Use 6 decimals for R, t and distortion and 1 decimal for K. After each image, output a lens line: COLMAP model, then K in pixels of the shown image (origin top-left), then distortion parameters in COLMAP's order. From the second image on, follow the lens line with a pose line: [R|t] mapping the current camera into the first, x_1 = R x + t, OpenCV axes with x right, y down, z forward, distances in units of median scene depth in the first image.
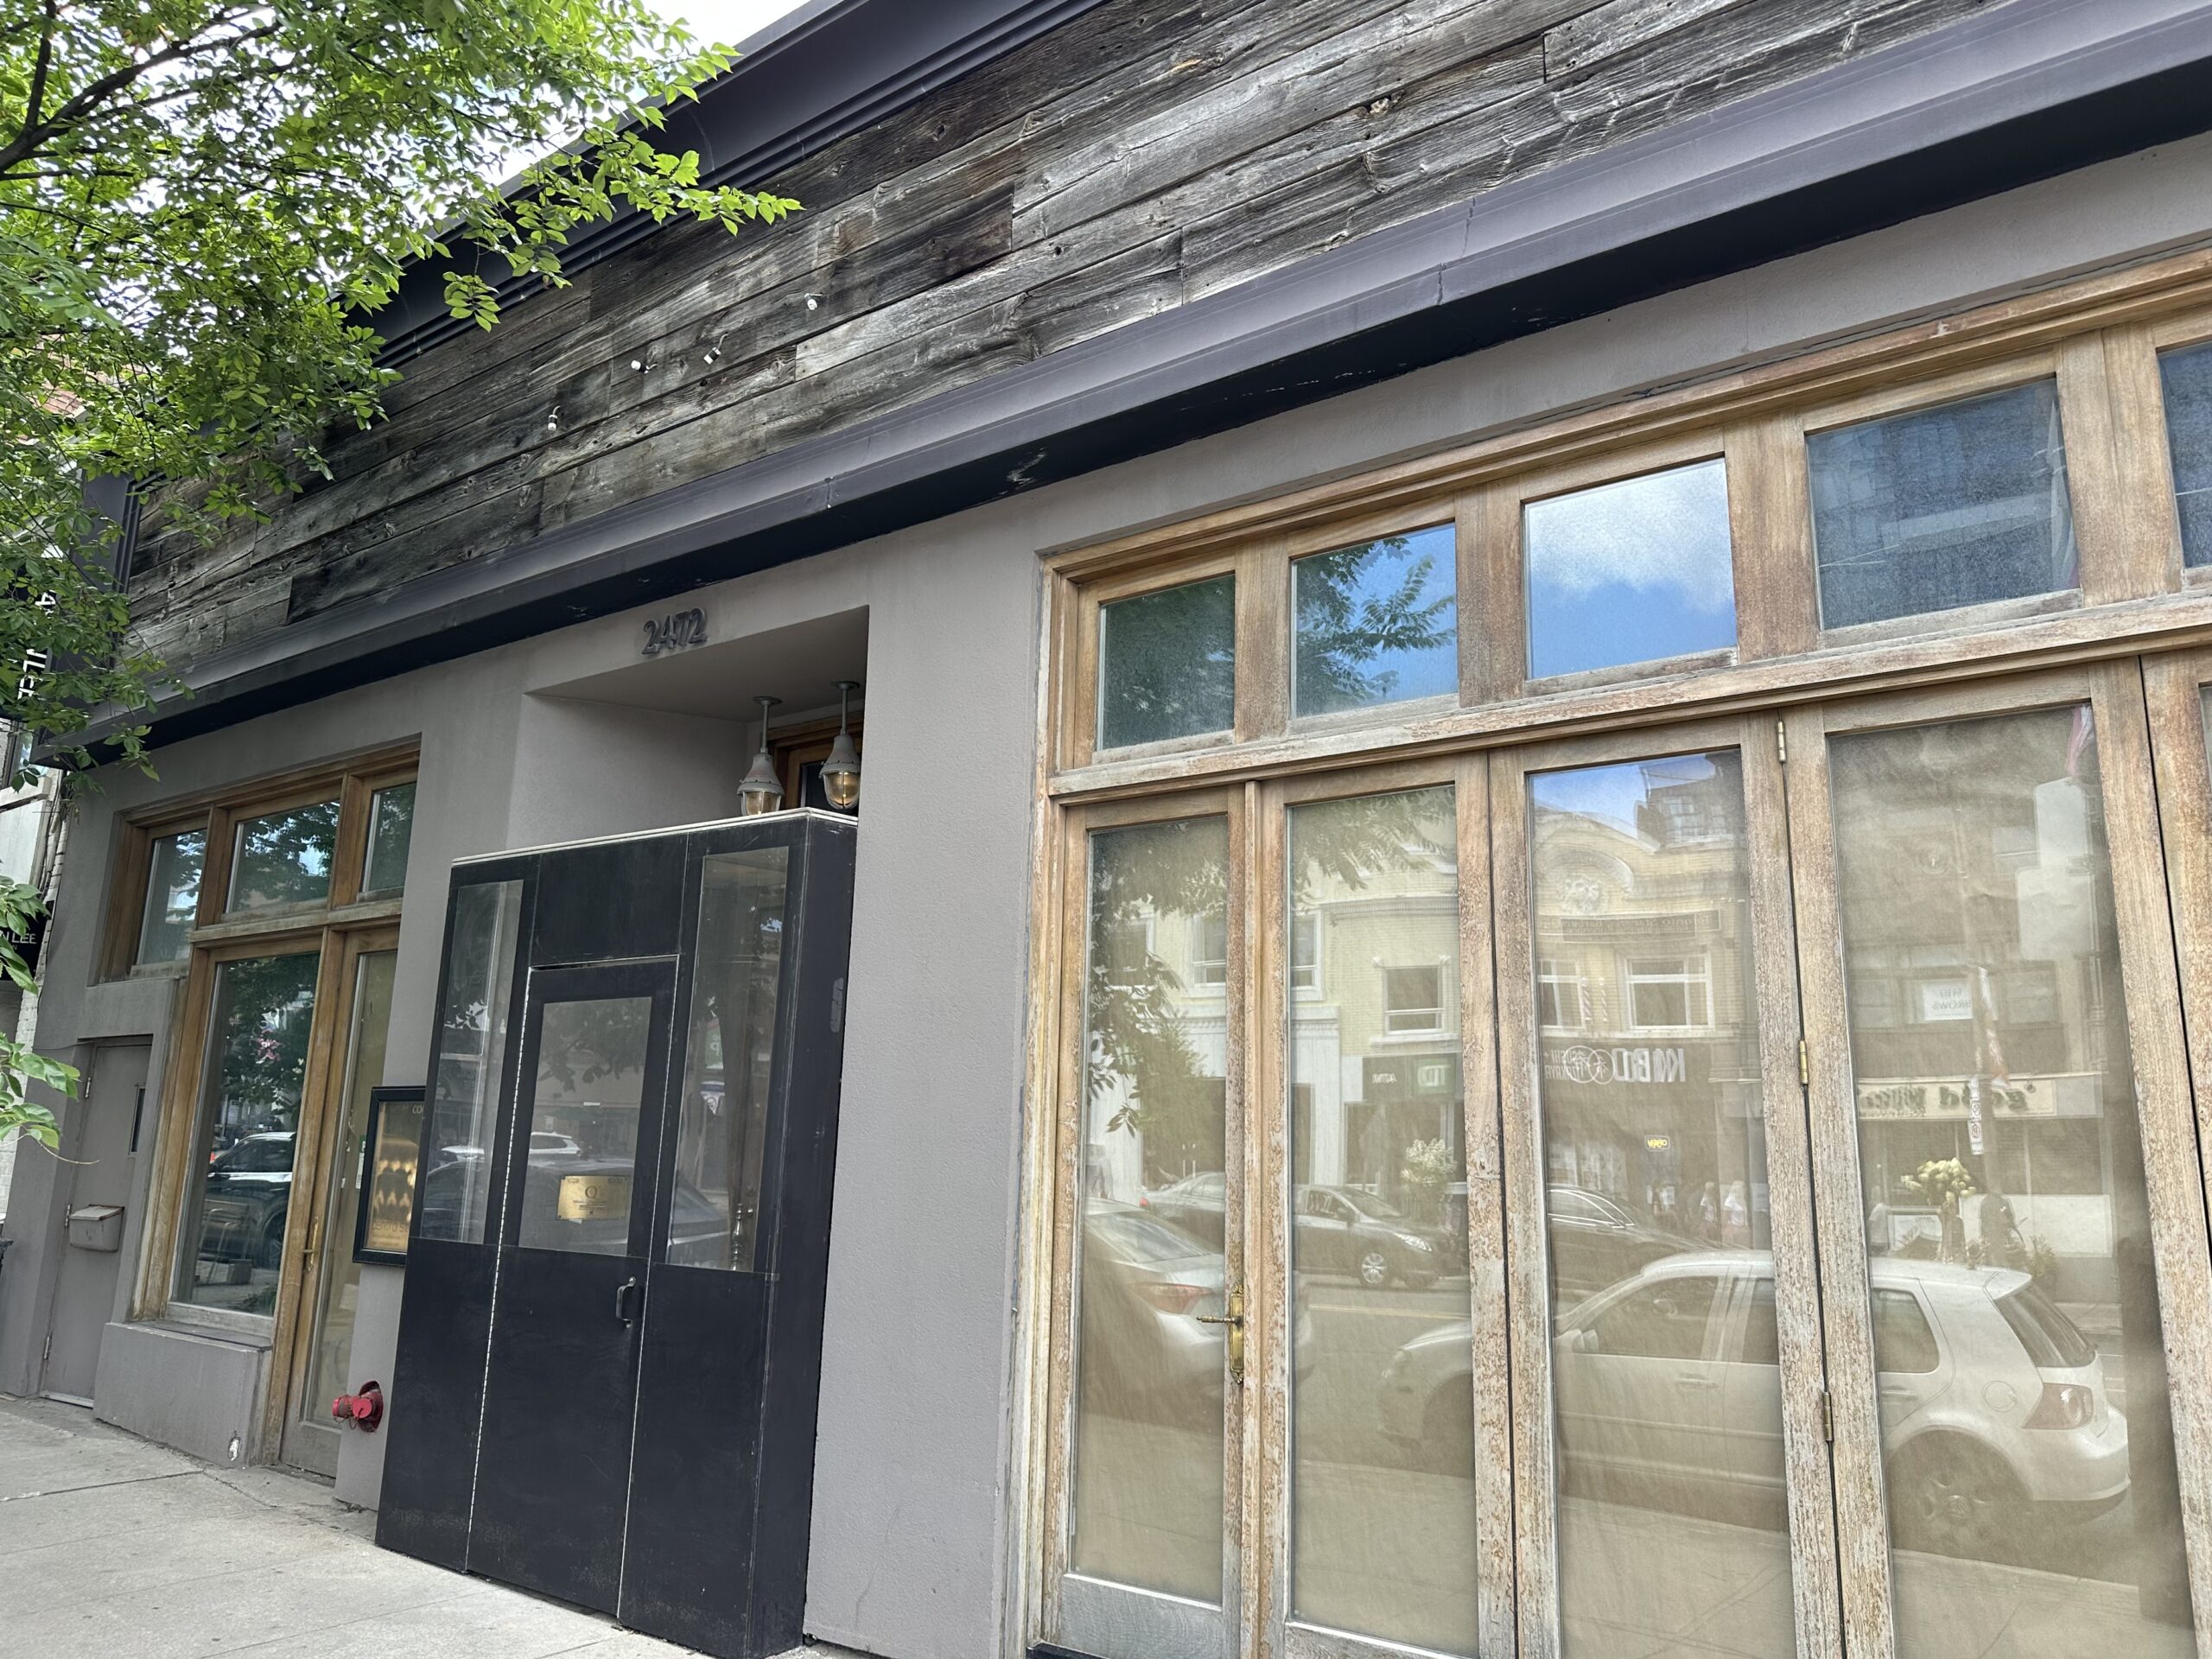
lens RADIAL K [[1638.7, 0, 1103.8], [0, 1638.7, 755.7], [0, 0, 1]] dist [0.002601, -0.002298]
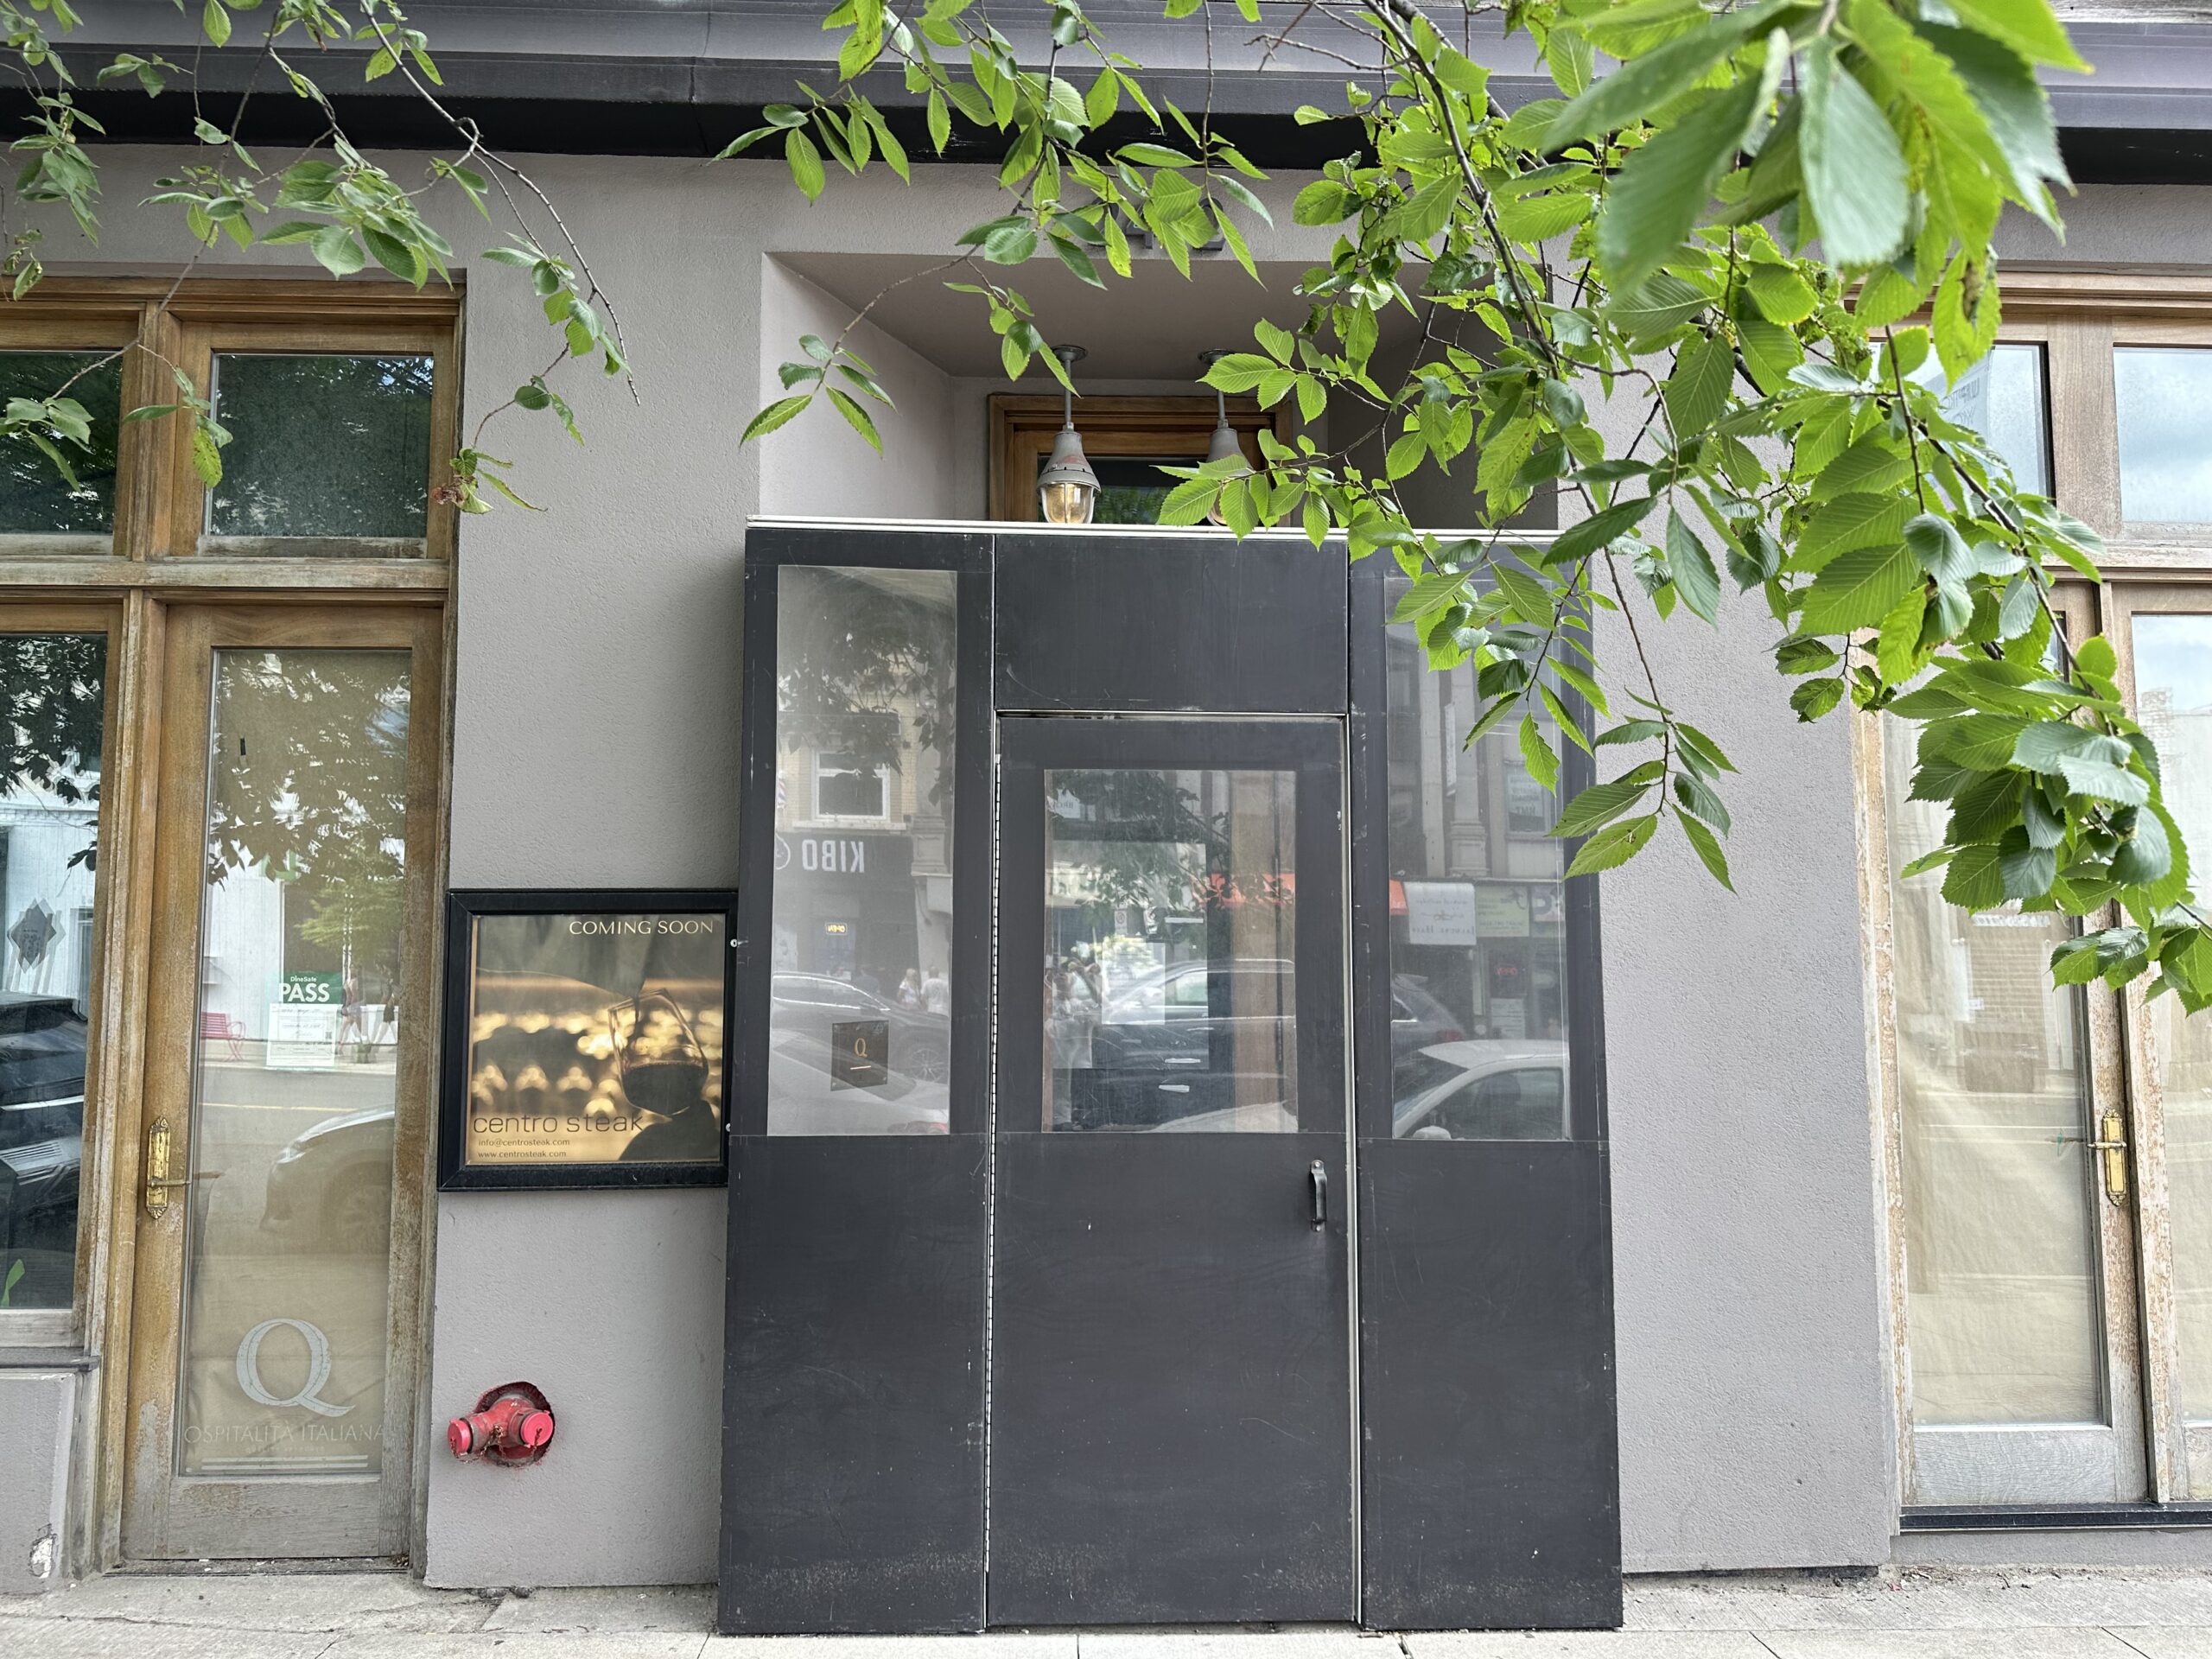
lens RADIAL K [[1638.7, 0, 1103.8], [0, 1638.7, 755.7], [0, 0, 1]] dist [0.002601, -0.002298]
pose [[0.756424, 0.056909, 0.651602, -0.683745], [-0.141226, 0.986919, 0.077751, 0.084674], [-0.638654, -0.150836, 0.754566, 0.456716]]
